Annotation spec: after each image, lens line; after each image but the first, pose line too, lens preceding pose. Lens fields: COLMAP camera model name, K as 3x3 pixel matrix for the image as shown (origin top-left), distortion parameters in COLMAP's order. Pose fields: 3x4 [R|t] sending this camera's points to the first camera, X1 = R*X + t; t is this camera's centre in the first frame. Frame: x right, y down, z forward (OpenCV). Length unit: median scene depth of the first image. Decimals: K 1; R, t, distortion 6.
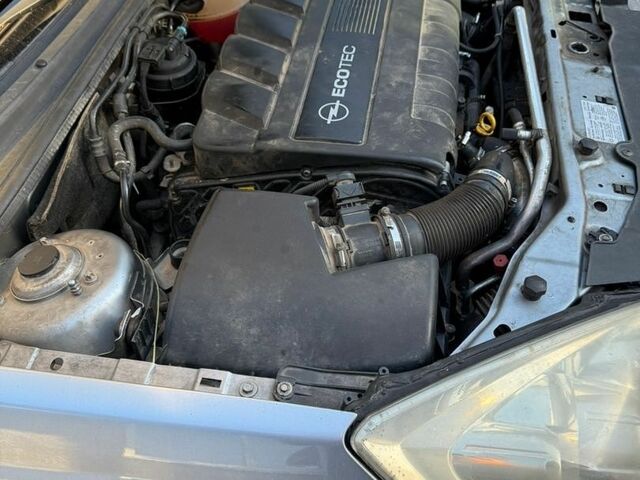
lens RADIAL K [[622.9, 0, 320.0], [0, 622.9, 240.0], [0, 0, 1]] dist [0.134809, -0.376865]
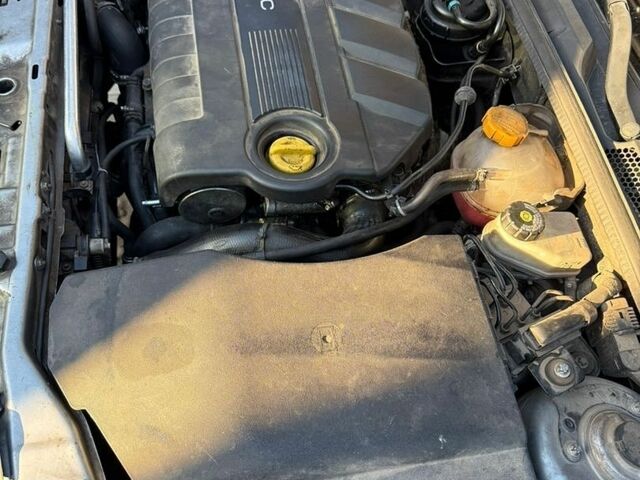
lens RADIAL K [[622.9, 0, 320.0], [0, 622.9, 240.0], [0, 0, 1]] dist [0.134809, -0.376865]
pose [[-0.944645, 0.252031, -0.210061, 0.265128], [-0.283193, -0.303047, 0.909925, -1.322793], [0.165671, 0.919045, 0.357645, 1.035300]]
